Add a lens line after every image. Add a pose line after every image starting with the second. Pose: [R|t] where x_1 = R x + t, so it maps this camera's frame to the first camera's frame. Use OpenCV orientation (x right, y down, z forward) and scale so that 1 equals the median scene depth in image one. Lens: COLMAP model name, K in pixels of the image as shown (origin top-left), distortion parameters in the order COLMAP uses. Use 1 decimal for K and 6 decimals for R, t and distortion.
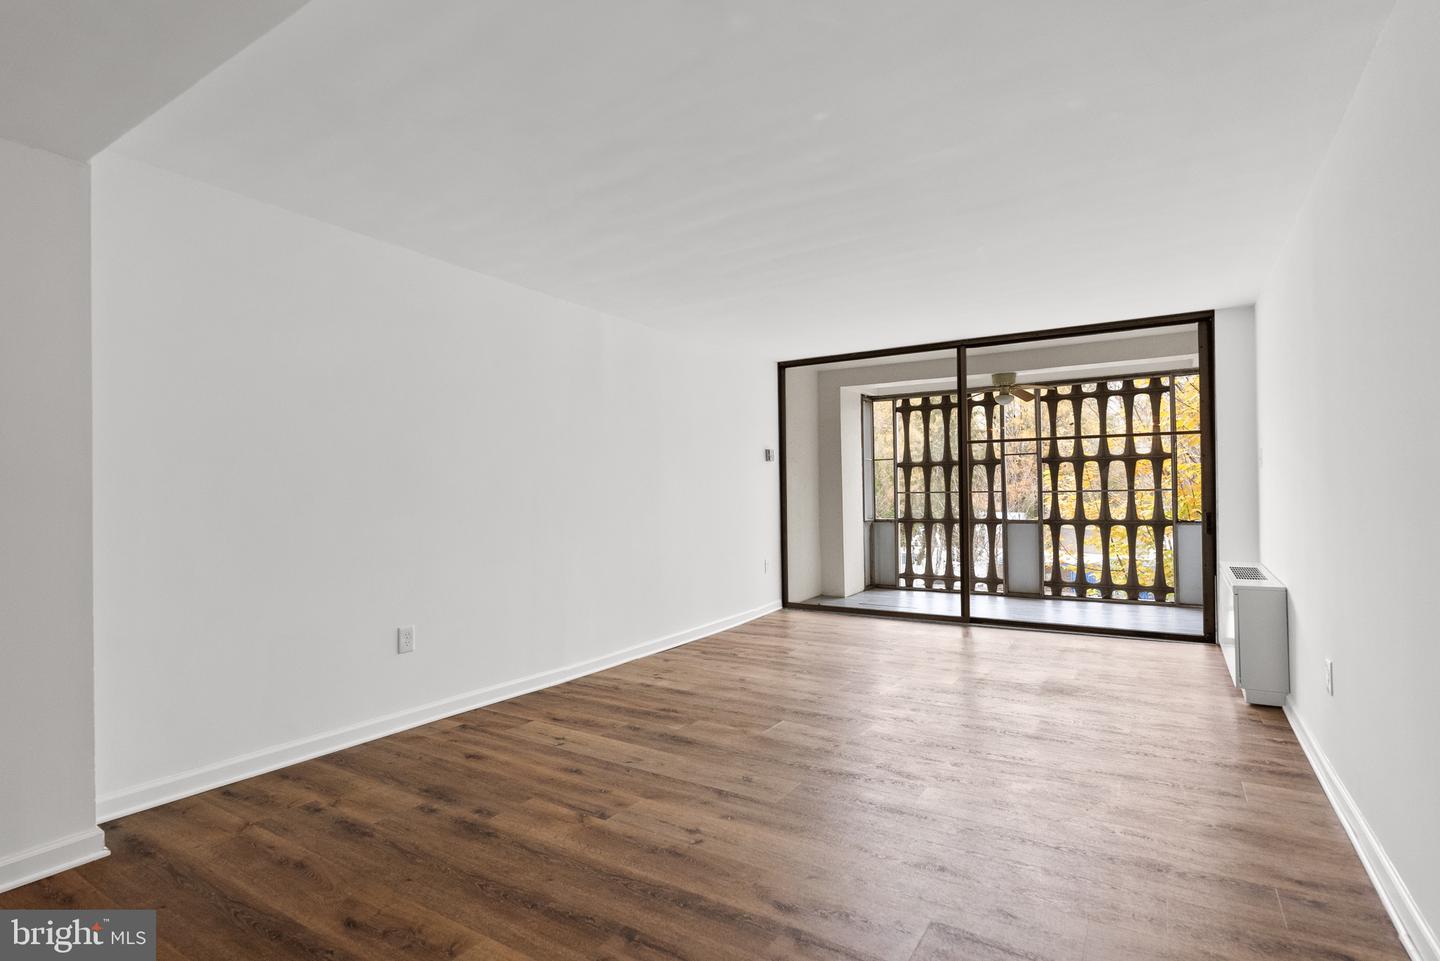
lens RADIAL K [[711.4, 0, 723.3], [0, 711.4, 485.1], [0, 0, 1]] dist [-0.011231, 0.004134]
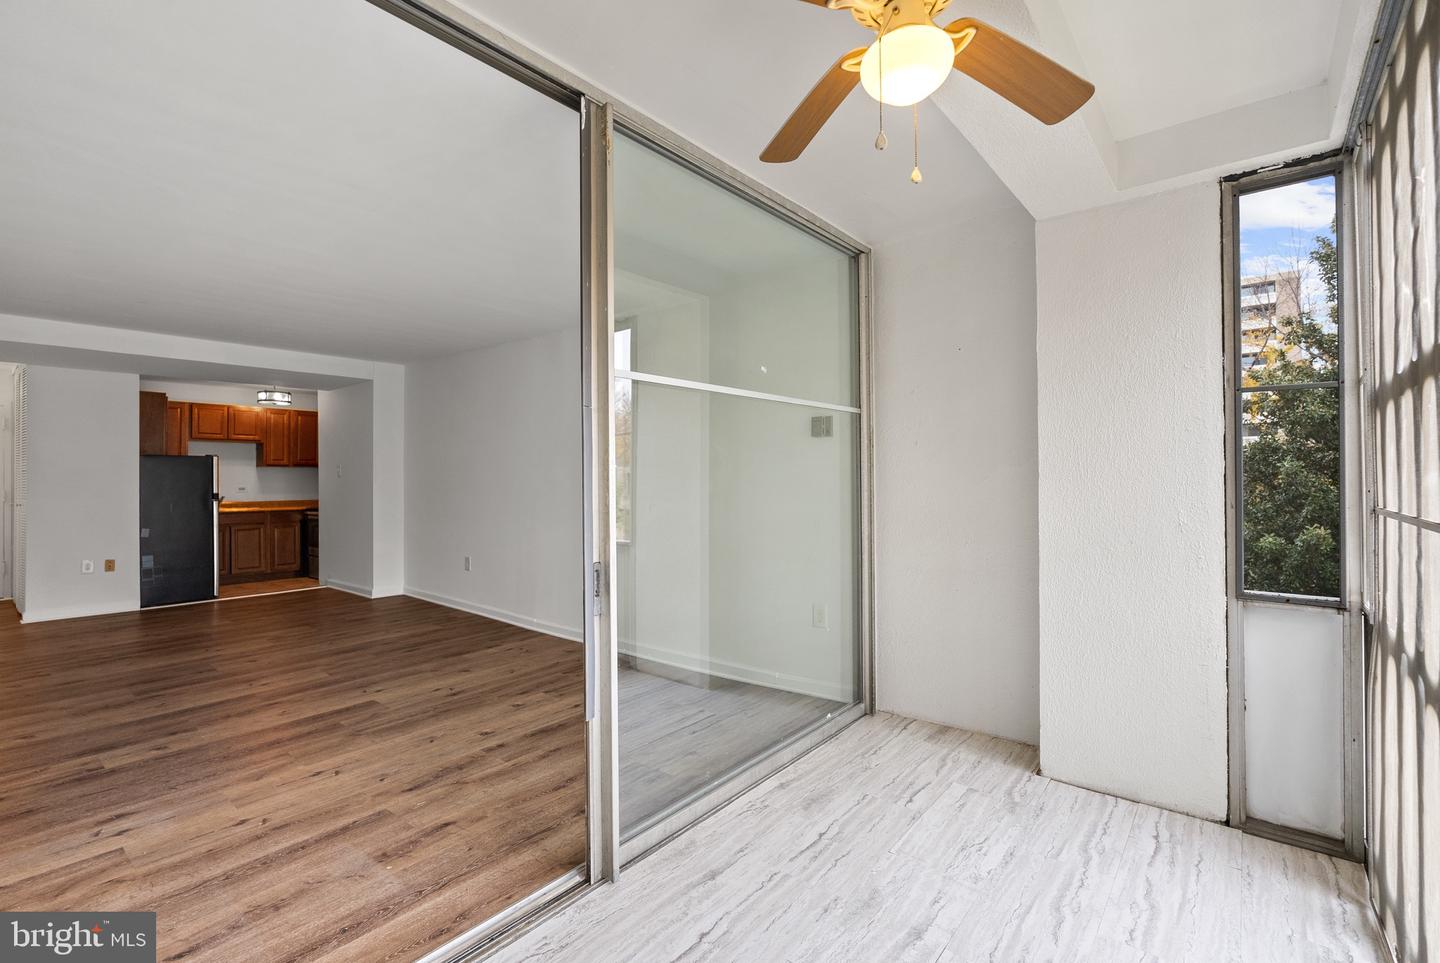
lens RADIAL K [[644.0, 0, 717.1], [0, 644.0, 473.1], [0, 0, 1]] dist [-0.006462, 0.001674]
pose [[-0.132659, 0.008748, -0.991123, 0.656109], [0.018432, 0.999810, 0.006358, -0.009853], [0.990990, -0.017425, -0.132795, 1.086370]]
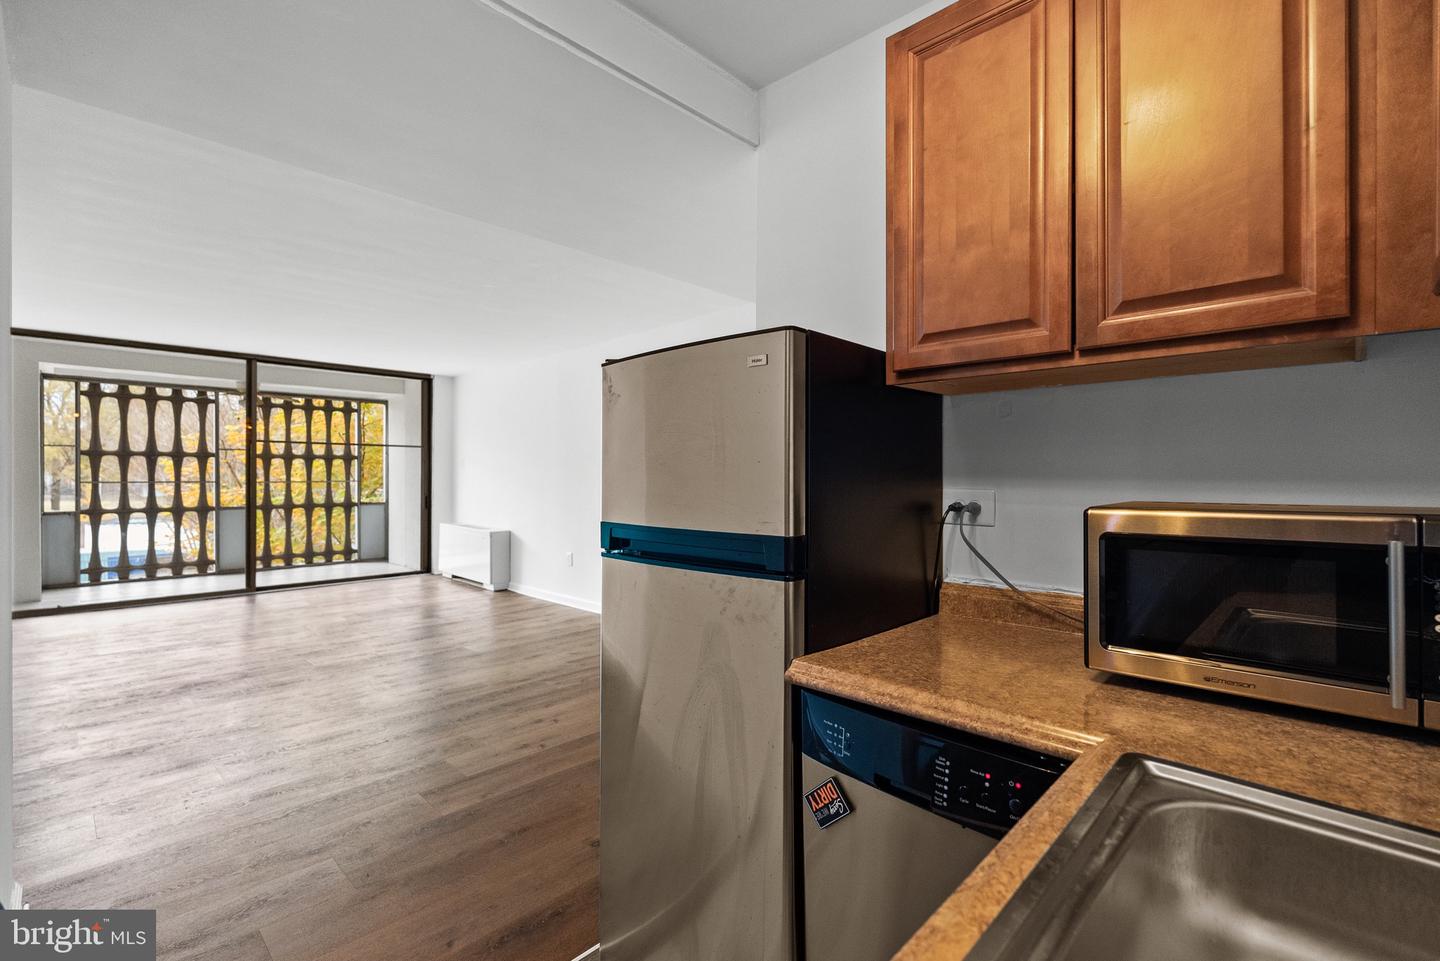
lens RADIAL K [[644.0, 0, 724.3], [0, 644.0, 475.3], [0, 0, 1]] dist [-0.006462, 0.001674]
pose [[0.202096, 0.014252, 0.979262, -0.543657], [-0.014809, 0.999824, -0.011495, -0.001834], [-0.979254, -0.012179, 0.202271, 0.010179]]
